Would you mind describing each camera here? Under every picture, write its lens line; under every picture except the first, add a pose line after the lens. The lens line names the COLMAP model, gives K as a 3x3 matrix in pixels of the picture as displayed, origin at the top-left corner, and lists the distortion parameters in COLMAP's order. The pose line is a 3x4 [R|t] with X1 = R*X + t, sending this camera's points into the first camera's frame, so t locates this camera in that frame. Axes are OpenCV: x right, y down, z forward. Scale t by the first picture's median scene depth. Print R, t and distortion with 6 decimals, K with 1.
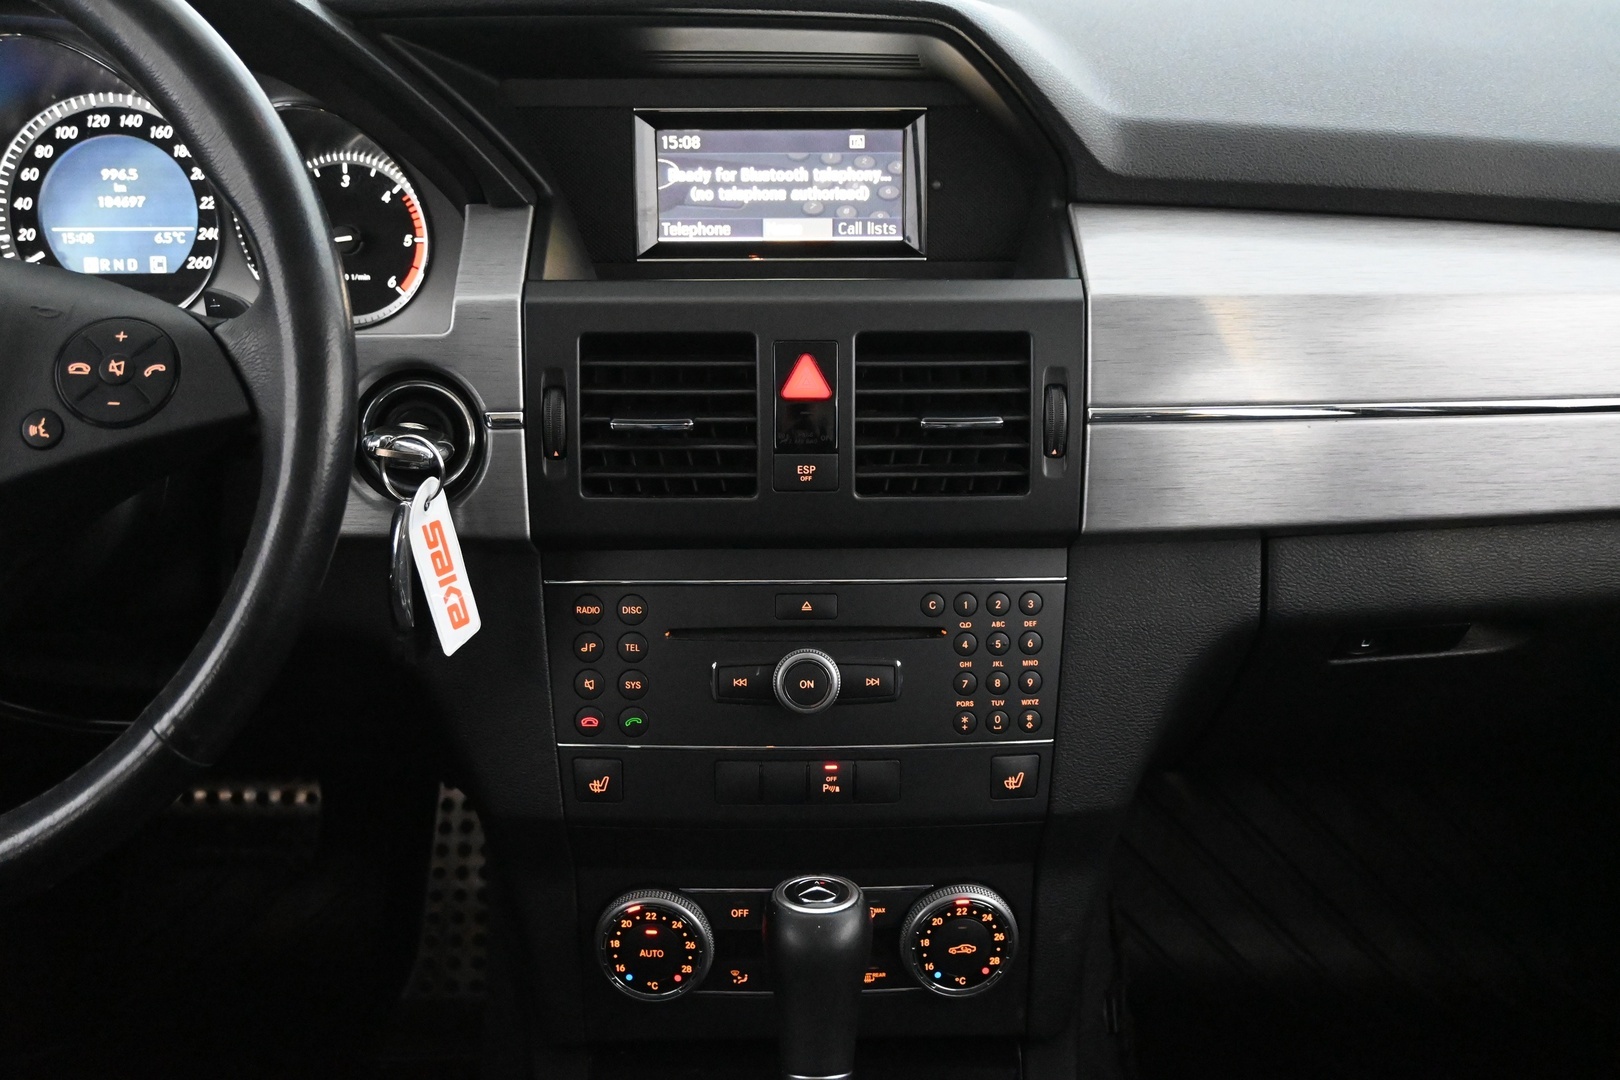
lens RADIAL K [[1730.6, 0, 813.6], [0, 1730.6, 546.6], [0, 0, 1]] dist [-0.007075, 0.000000]
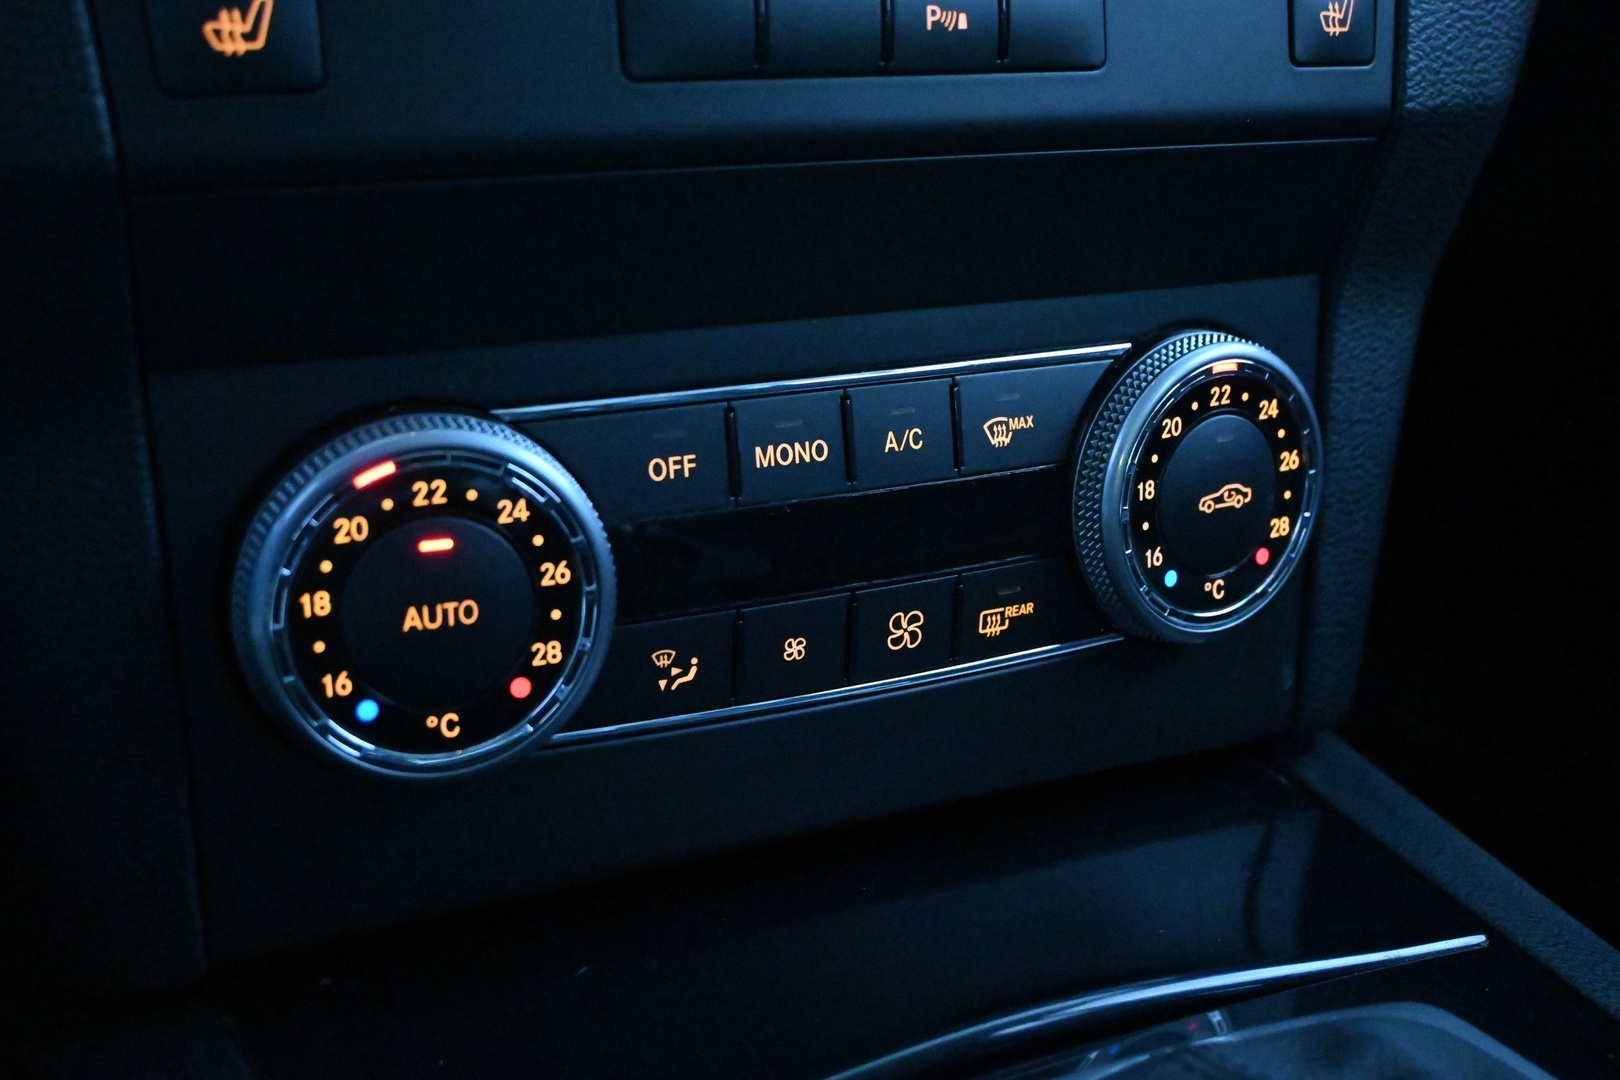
lens RADIAL K [[2055.8, 0, 816.9], [0, 2055.8, 536.9], [0, 0, 1]] dist [0.007070, 0.000000]
pose [[0.894887, -0.121519, 0.429430, -0.190999], [0.124063, 0.992026, 0.022185, 0.221198], [-0.428702, 0.033424, 0.902827, 0.633582]]
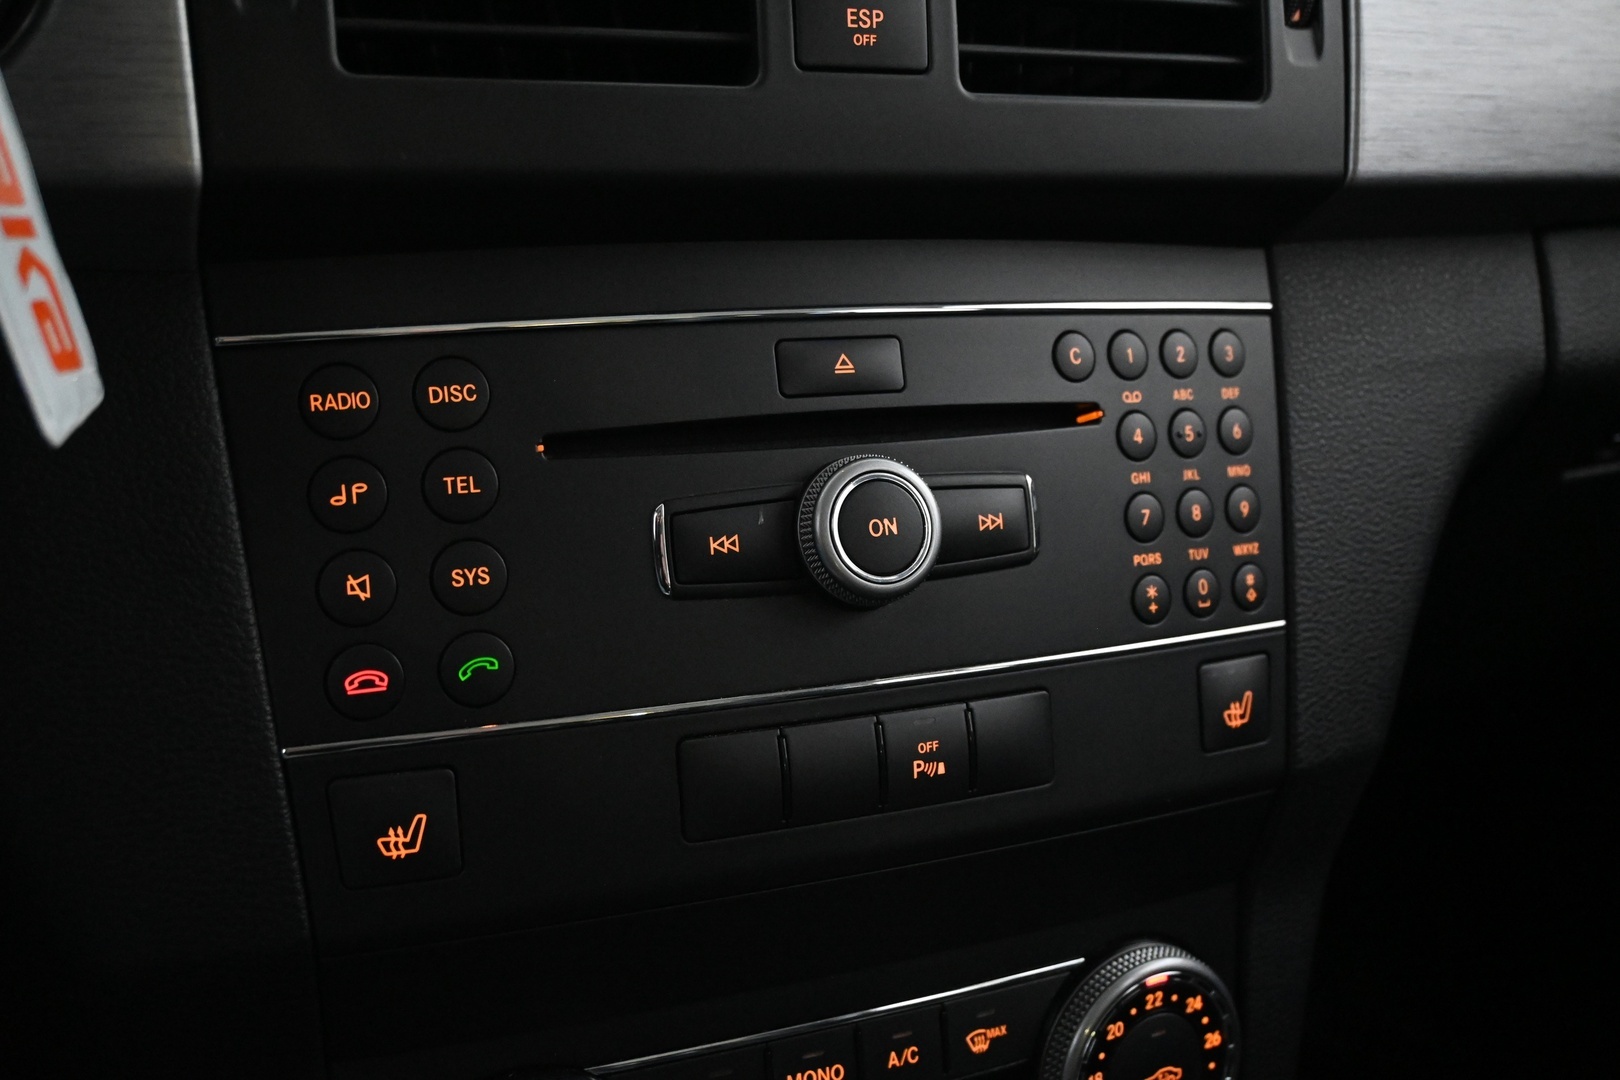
lens RADIAL K [[1701.1, 0, 801.7], [0, 1701.1, 537.2], [0, 0, 1]] dist [0.000427, 0.000000]
pose [[0.920409, -0.081013, 0.382471, -0.179074], [0.121105, 0.989256, -0.081896, 0.109240], [-0.371727, 0.121697, 0.920331, 0.580764]]
